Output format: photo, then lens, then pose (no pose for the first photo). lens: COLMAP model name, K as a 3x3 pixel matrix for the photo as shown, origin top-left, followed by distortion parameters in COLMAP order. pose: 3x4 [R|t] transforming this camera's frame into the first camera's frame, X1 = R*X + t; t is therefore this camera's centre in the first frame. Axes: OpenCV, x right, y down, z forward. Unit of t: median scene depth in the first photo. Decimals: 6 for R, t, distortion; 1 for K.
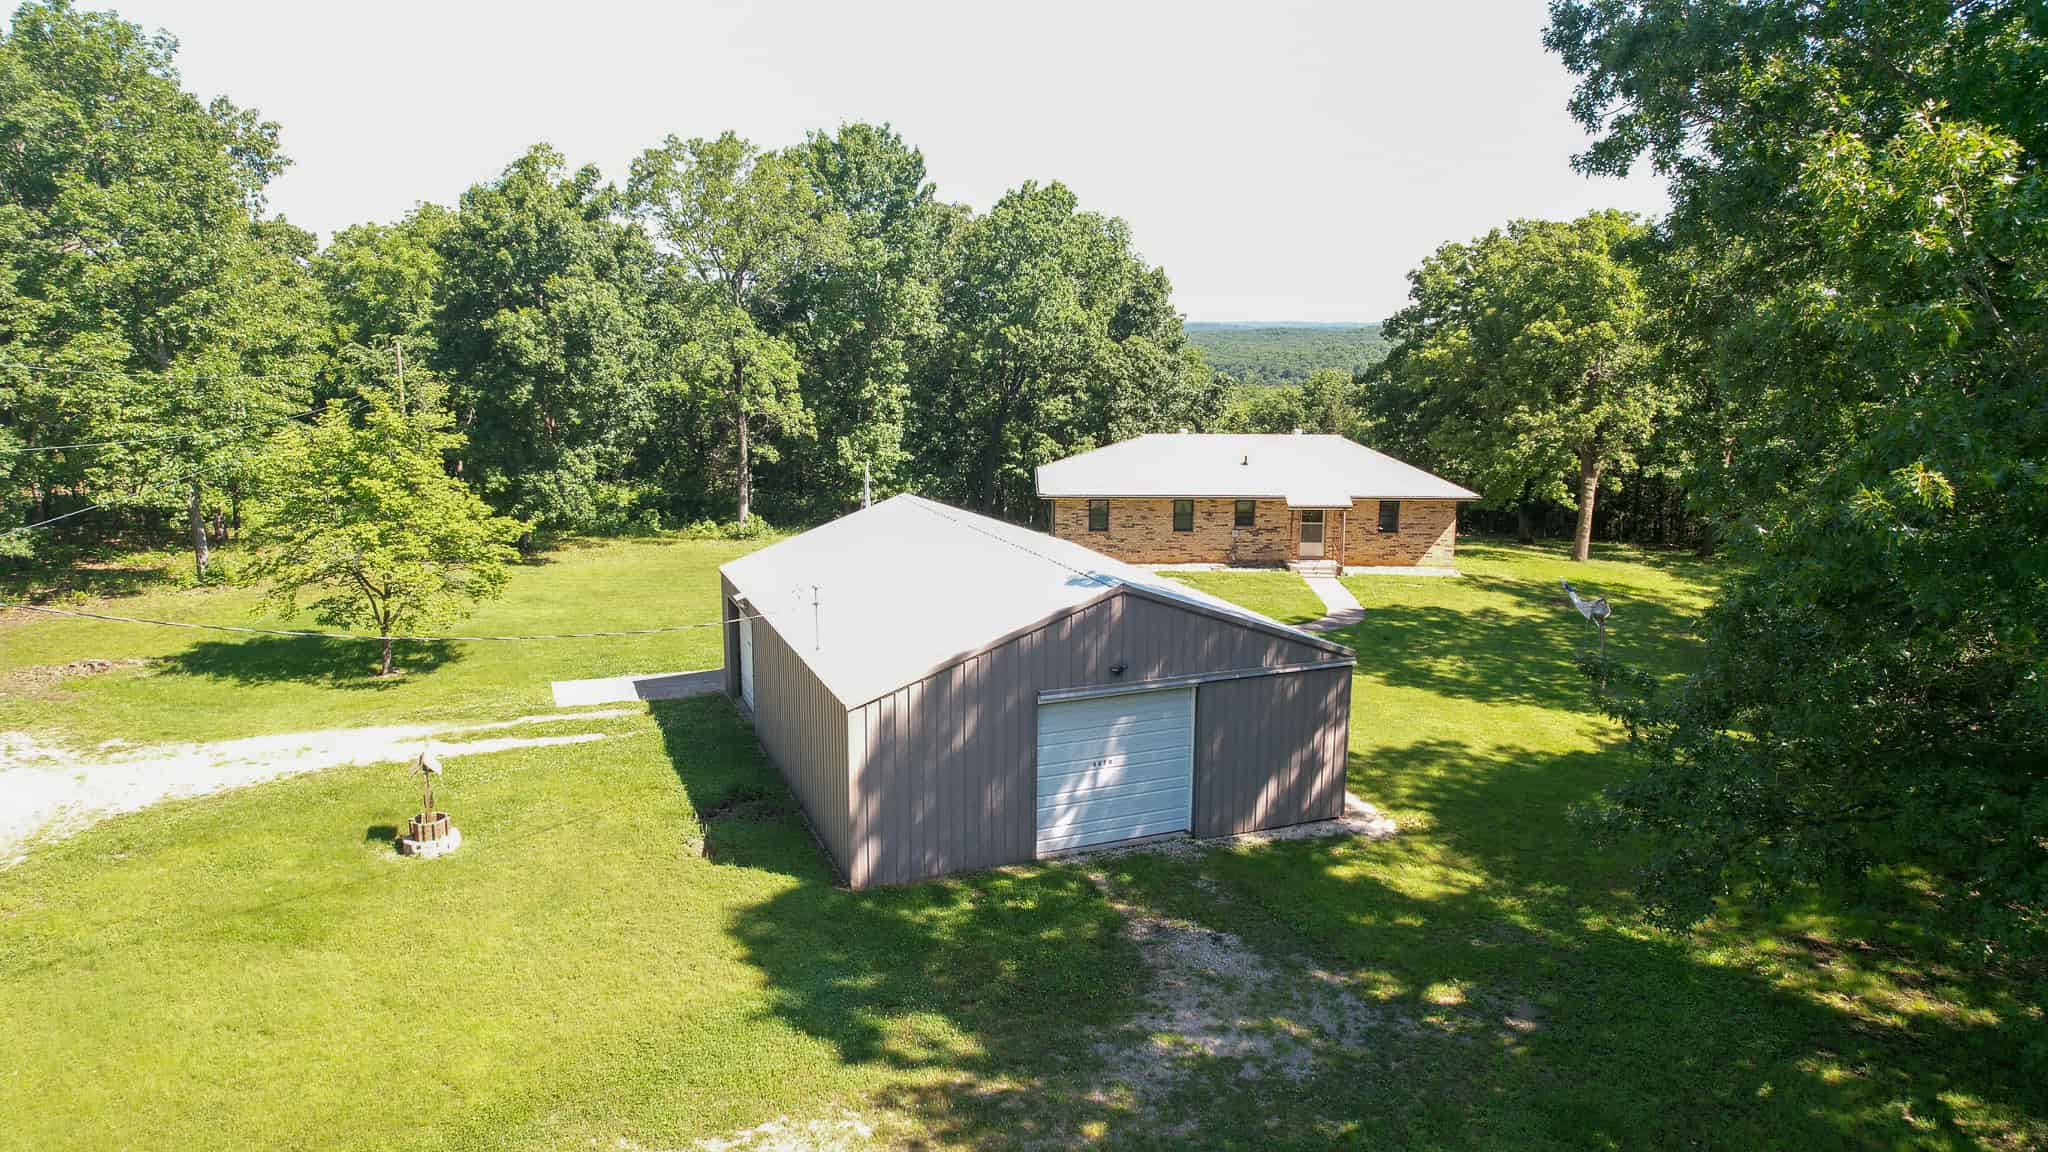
lens RADIAL K [[1310.8, 0, 1019.9], [0, 1310.8, 578.6], [0, 0, 1]] dist [-0.067937, 0.060653]
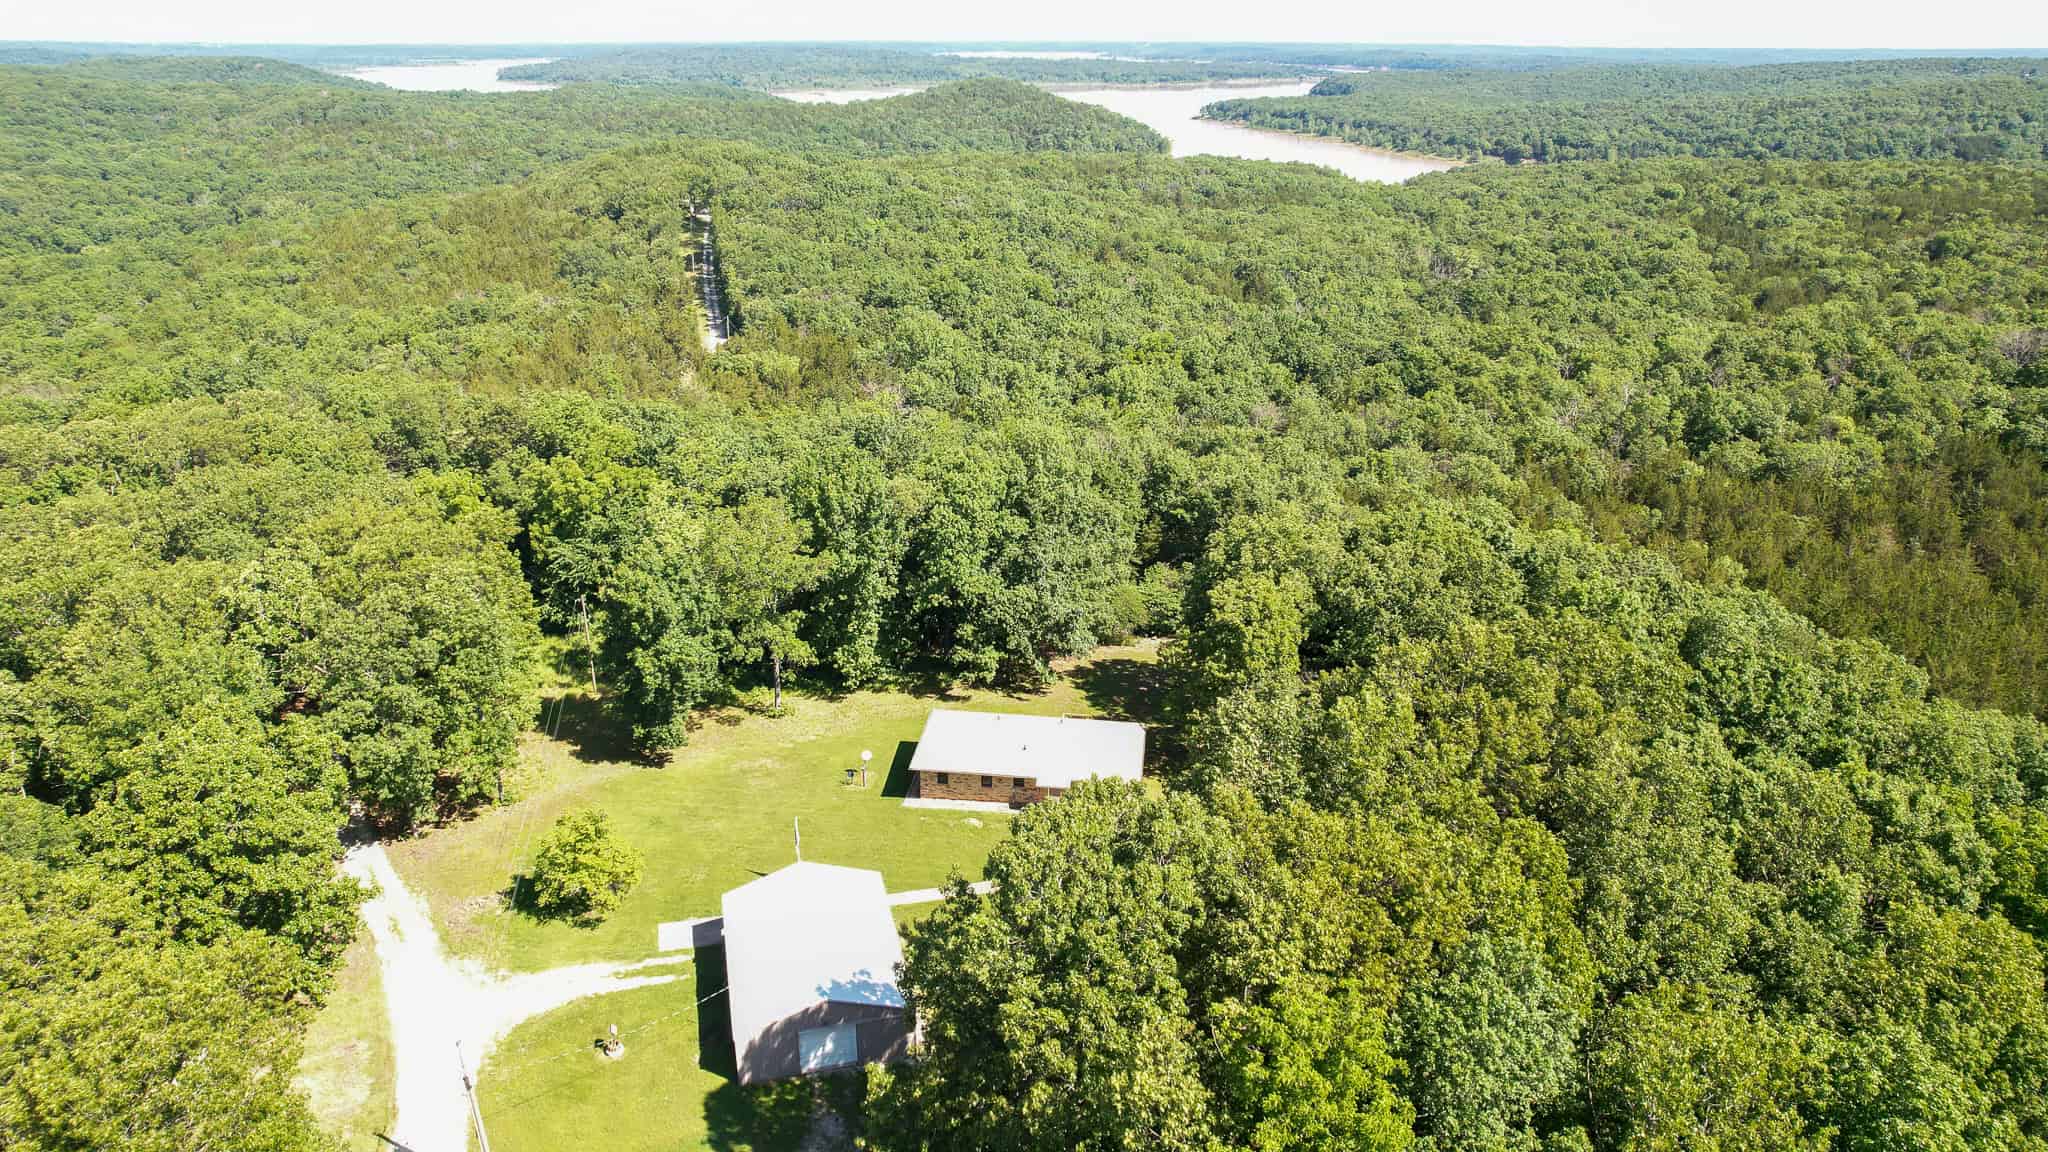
lens RADIAL K [[1315.5, 0, 1018.0], [0, 1315.5, 572.4], [0, 0, 1]] dist [-0.071481, 0.064843]
pose [[0.992200, 0.046420, -0.115693, 0.740705], [-0.022988, 0.980297, 0.196185, -1.413602], [0.122520, -0.191995, 0.973718, -1.547965]]
